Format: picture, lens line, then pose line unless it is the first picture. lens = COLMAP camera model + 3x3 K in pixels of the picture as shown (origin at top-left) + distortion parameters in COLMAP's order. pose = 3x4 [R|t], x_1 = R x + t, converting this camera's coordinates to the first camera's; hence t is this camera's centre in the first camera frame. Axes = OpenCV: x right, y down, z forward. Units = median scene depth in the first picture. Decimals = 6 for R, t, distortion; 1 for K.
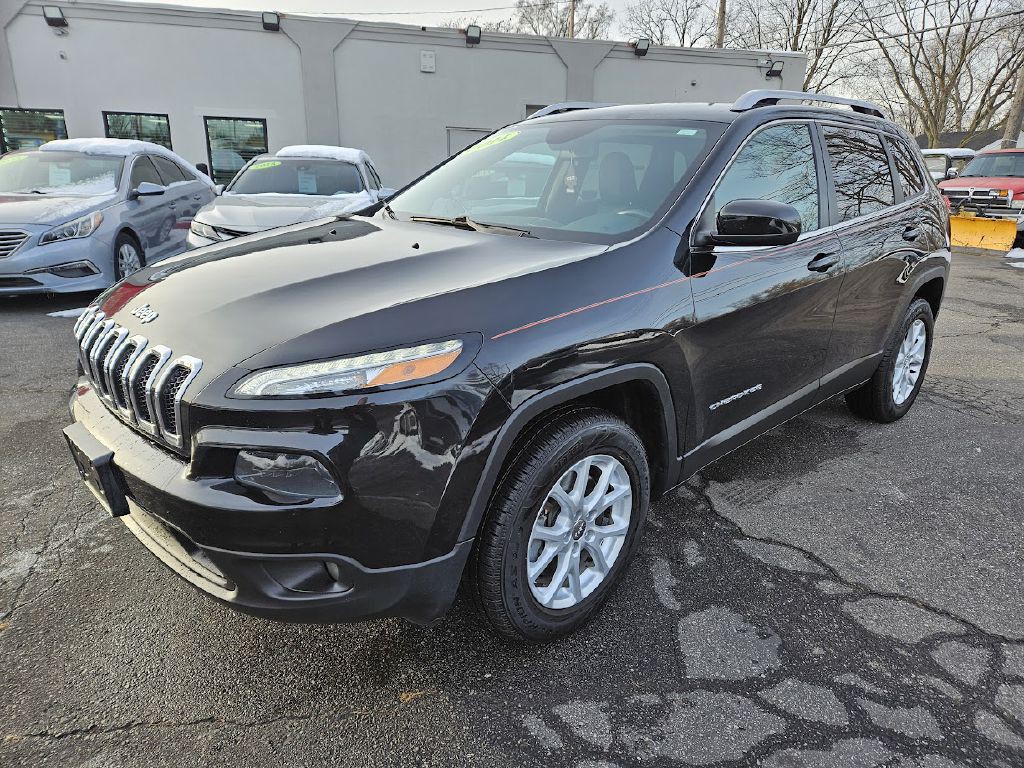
lens RADIAL K [[683.1, 0, 518.9], [0, 683.1, 394.5], [0, 0, 1]] dist [0.065437, -0.048446]
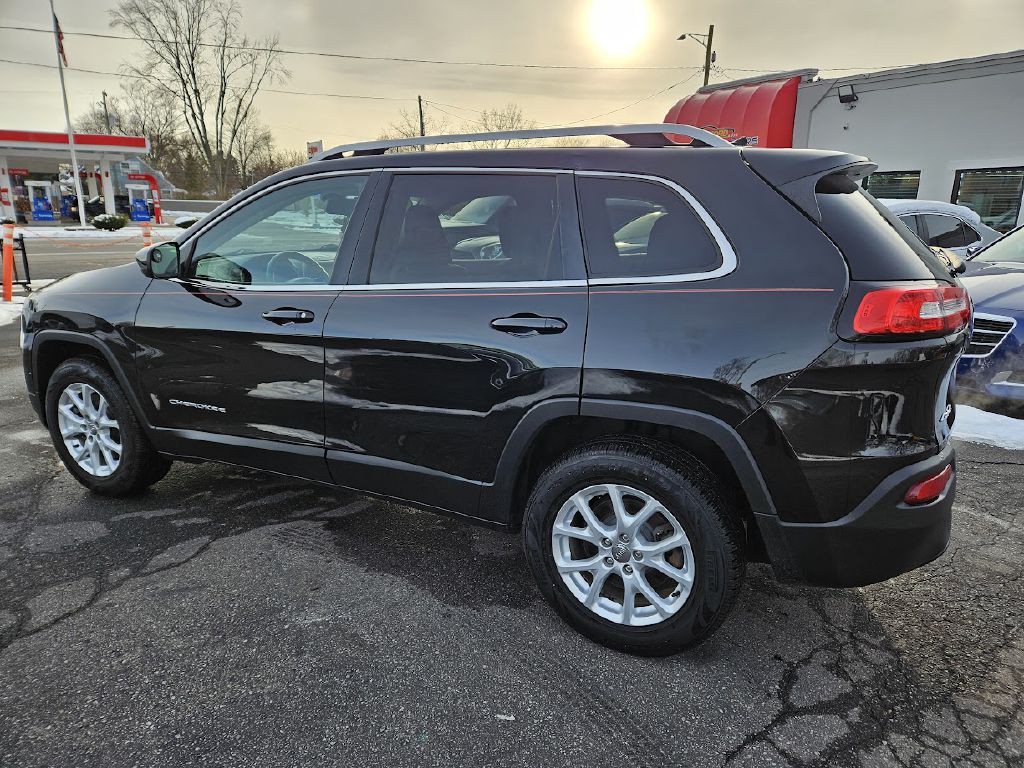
lens RADIAL K [[683.1, 0, 517.0], [0, 683.1, 384.4], [0, 0, 1]] dist [0.065437, -0.048446]
pose [[0.315060, 0.224223, -0.922205, 0.323755], [-0.304623, 0.944170, 0.125493, -0.071561], [0.898856, 0.241387, 0.365773, 0.214288]]
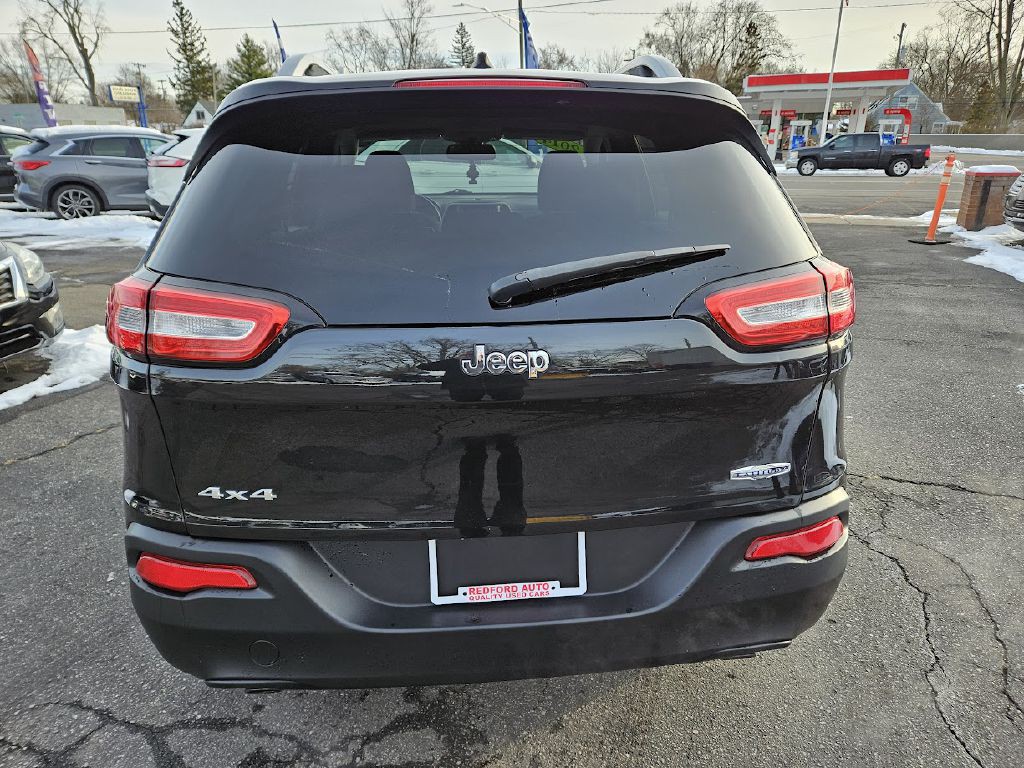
lens RADIAL K [[683.1, 0, 522.1], [0, 683.1, 377.3], [0, 0, 1]] dist [0.065437, -0.048446]
pose [[-0.633367, 0.238324, -0.736239, 0.250190], [-0.253081, 0.835287, 0.488105, -0.153716], [0.731297, 0.495478, -0.468728, 0.443397]]
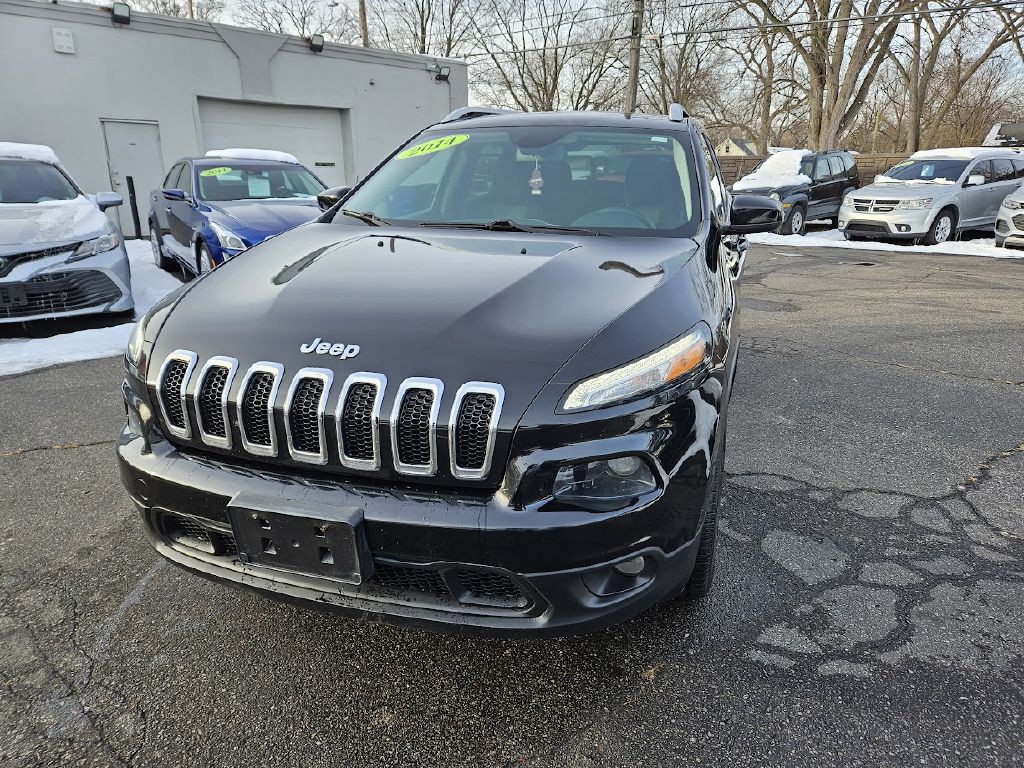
lens RADIAL K [[683.1, 0, 522.0], [0, 683.1, 387.3], [0, 0, 1]] dist [0.065437, -0.048446]
pose [[0.879139, -0.156127, 0.450265, -0.112804], [0.158329, 0.986833, 0.033044, -0.009392], [-0.449495, 0.042239, 0.892284, 0.019135]]
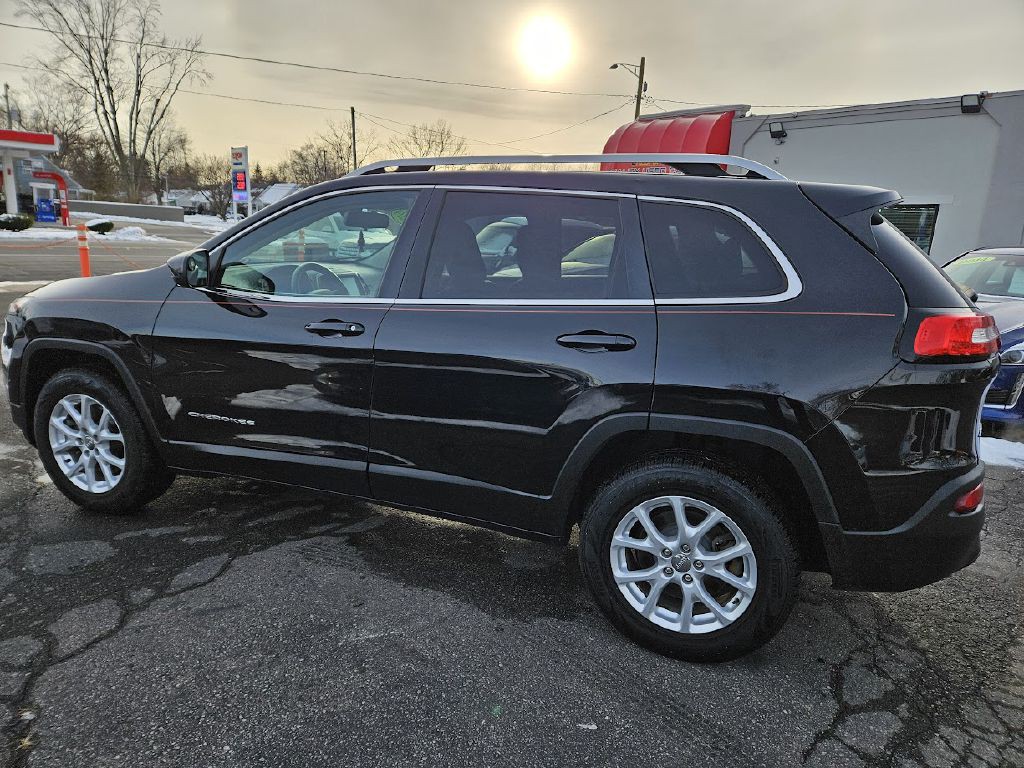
lens RADIAL K [[683.1, 0, 518.1], [0, 683.1, 382.2], [0, 0, 1]] dist [0.065437, -0.048446]
pose [[0.412916, 0.204670, -0.887474, 0.313877], [-0.325066, 0.943363, 0.066316, -0.059787], [0.850783, 0.261105, 0.456061, 0.179127]]
